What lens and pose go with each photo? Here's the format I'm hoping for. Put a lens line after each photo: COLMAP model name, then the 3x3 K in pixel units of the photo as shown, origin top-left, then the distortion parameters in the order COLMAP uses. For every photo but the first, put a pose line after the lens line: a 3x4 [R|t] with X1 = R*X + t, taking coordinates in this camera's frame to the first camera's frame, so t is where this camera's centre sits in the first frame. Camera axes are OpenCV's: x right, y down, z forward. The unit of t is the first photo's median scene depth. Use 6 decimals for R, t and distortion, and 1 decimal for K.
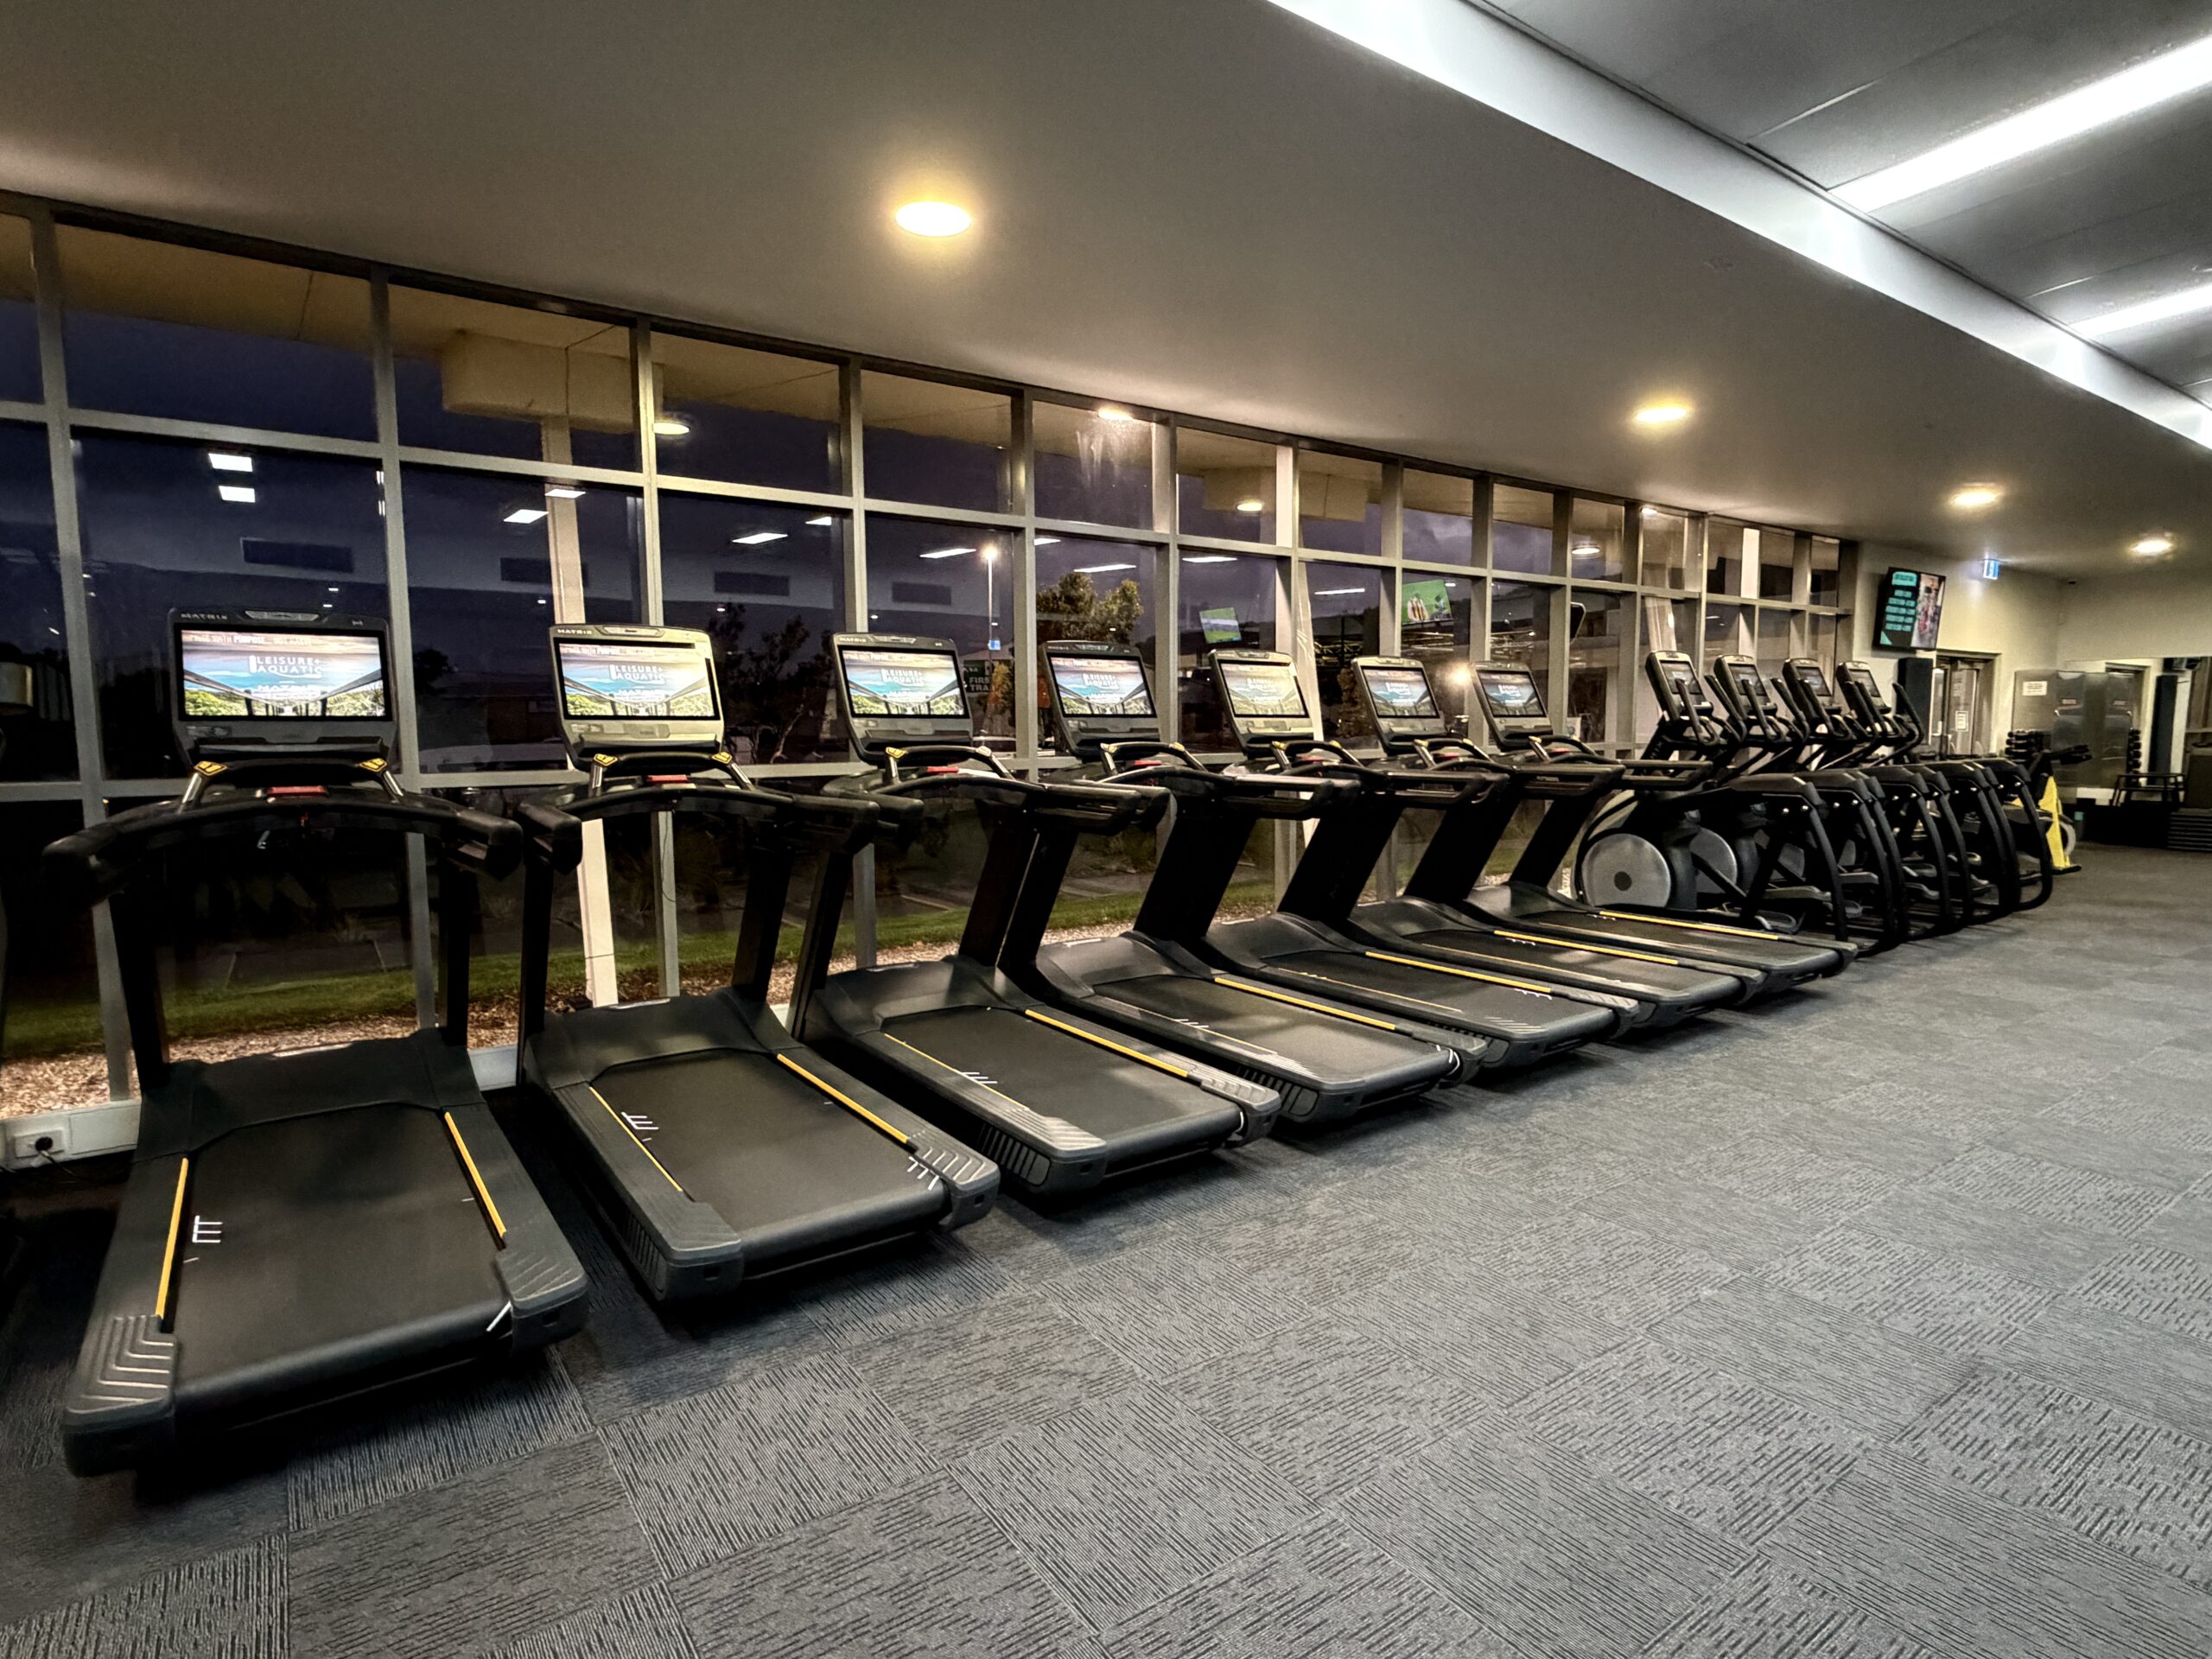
lens RADIAL K [[1180.8, 0, 1106.0], [0, 1180.8, 829.5], [0, 0, 1]] dist [0.018344, 0.000268]
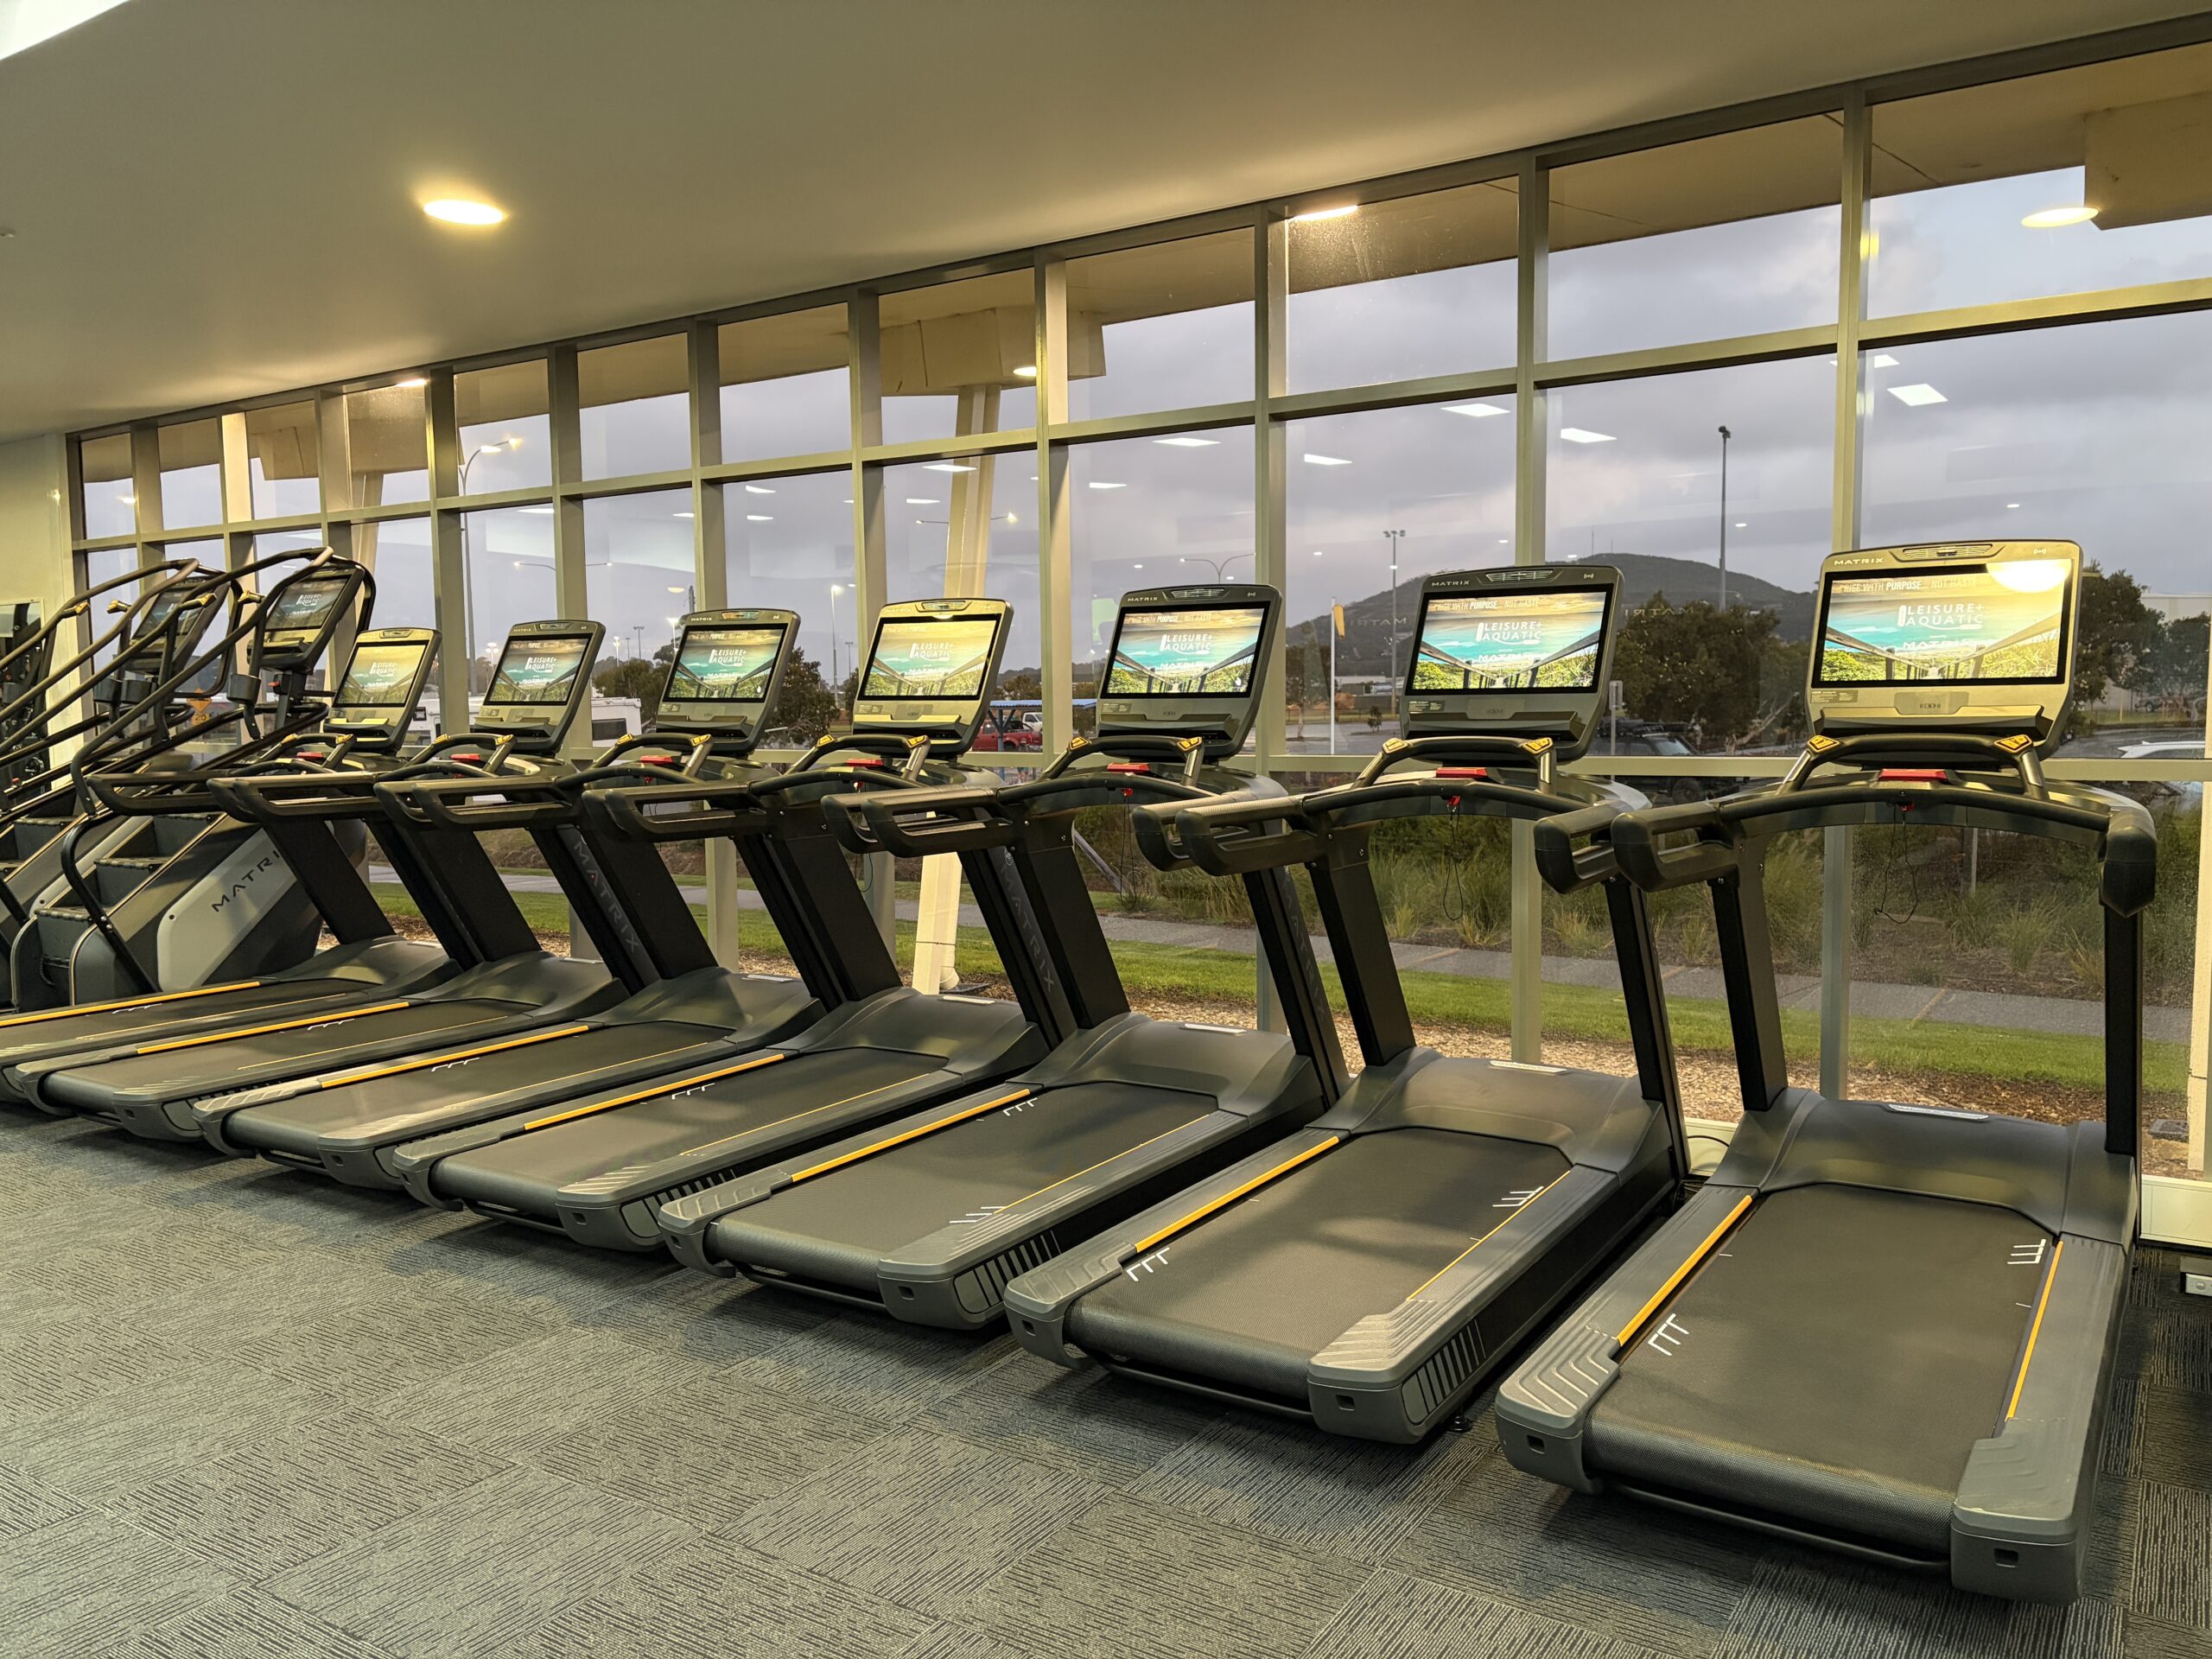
lens RADIAL K [[1647.7, 0, 1106.0], [0, 1647.7, 829.5], [0, 0, 1]] dist [0.027808, -0.001099]
pose [[0.355975, 0.071442, -0.931761, 0.381425], [-0.073322, 0.996135, 0.048365, -0.026926], [0.931614, 0.051102, 0.359838, 0.276021]]
